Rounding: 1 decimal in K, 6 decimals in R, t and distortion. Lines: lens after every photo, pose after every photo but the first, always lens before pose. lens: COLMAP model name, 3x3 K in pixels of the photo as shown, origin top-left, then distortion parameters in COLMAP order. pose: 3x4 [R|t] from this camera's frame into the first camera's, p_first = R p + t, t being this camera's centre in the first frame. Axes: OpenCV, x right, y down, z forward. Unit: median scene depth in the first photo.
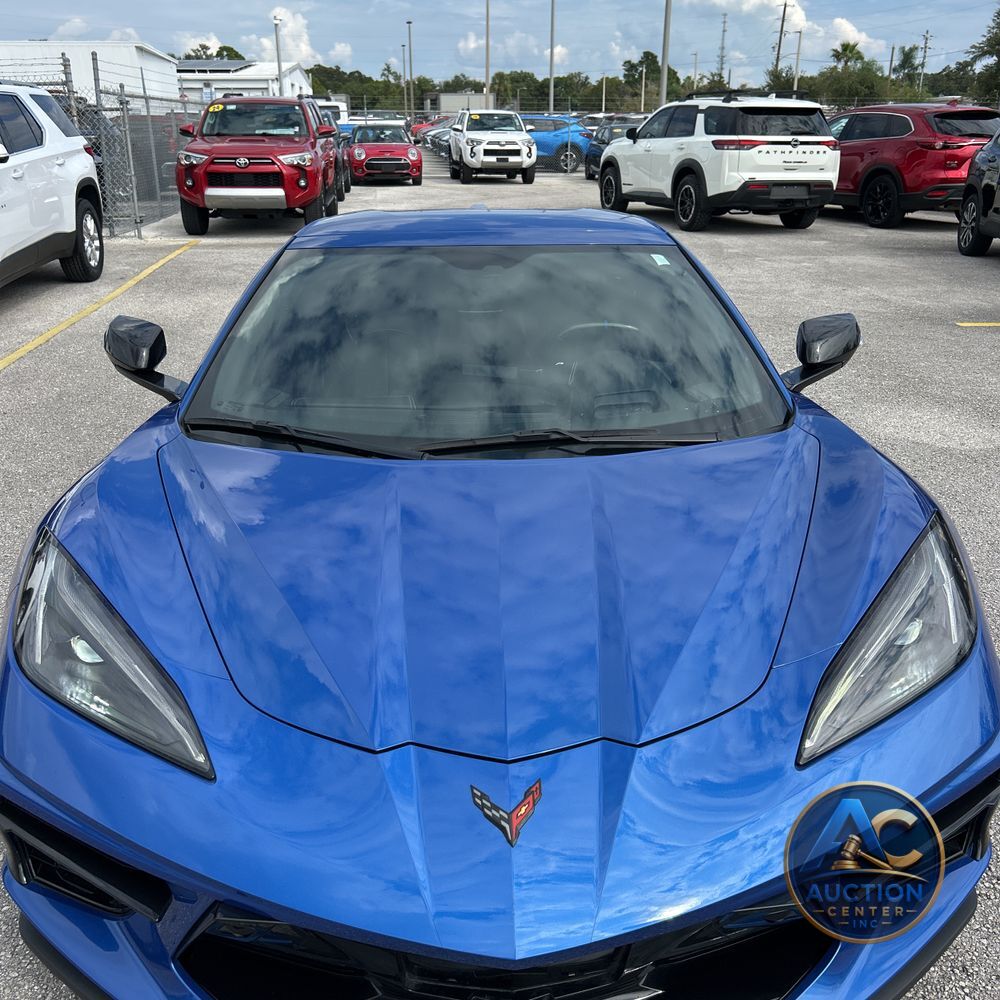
lens RADIAL K [[1024.5, 0, 500.2], [0, 1024.5, 502.9], [0, 0, 1]] dist [0.002402, 0.000000]
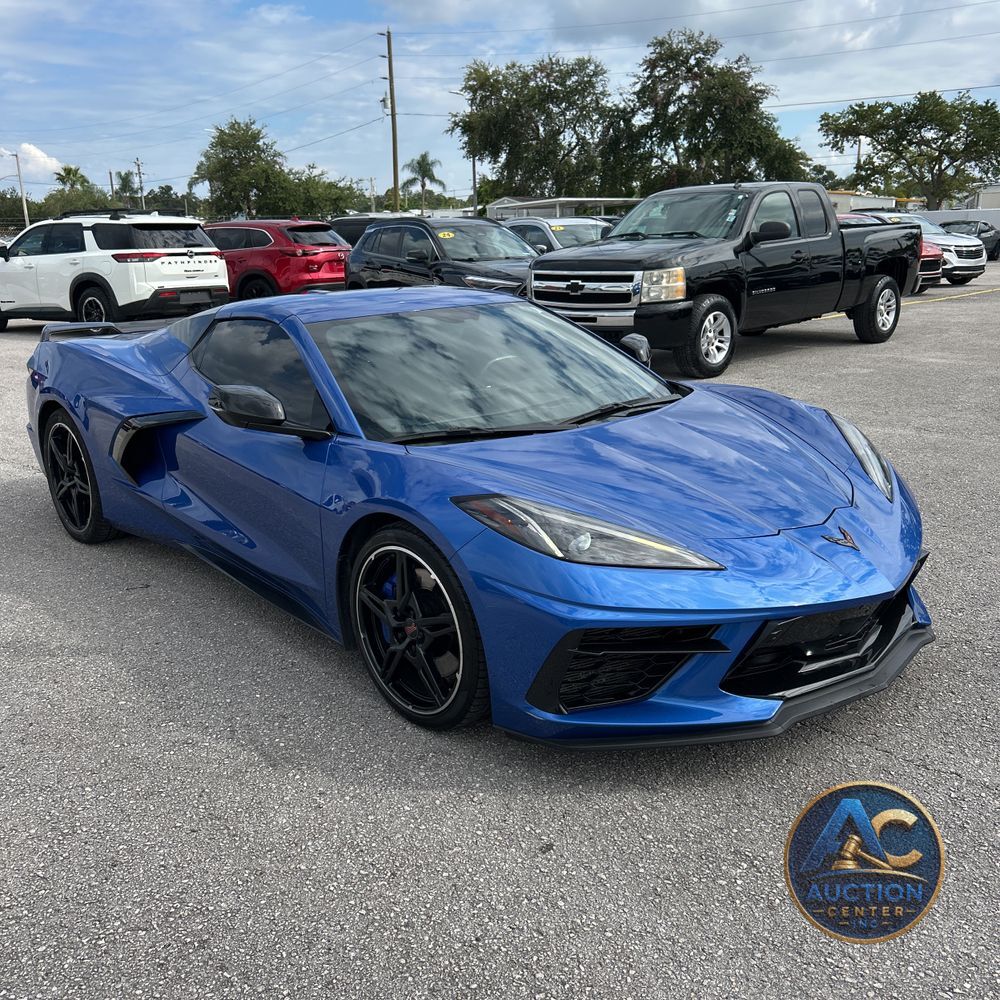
lens RADIAL K [[1024.5, 0, 491.0], [0, 1024.5, 507.6], [0, 0, 1]] dist [0.002402, 0.000000]
pose [[0.760194, -0.184252, 0.623022, -0.199711], [0.246820, 0.968951, -0.014606, 0.010927], [-0.600987, 0.164878, 0.782068, -0.017976]]
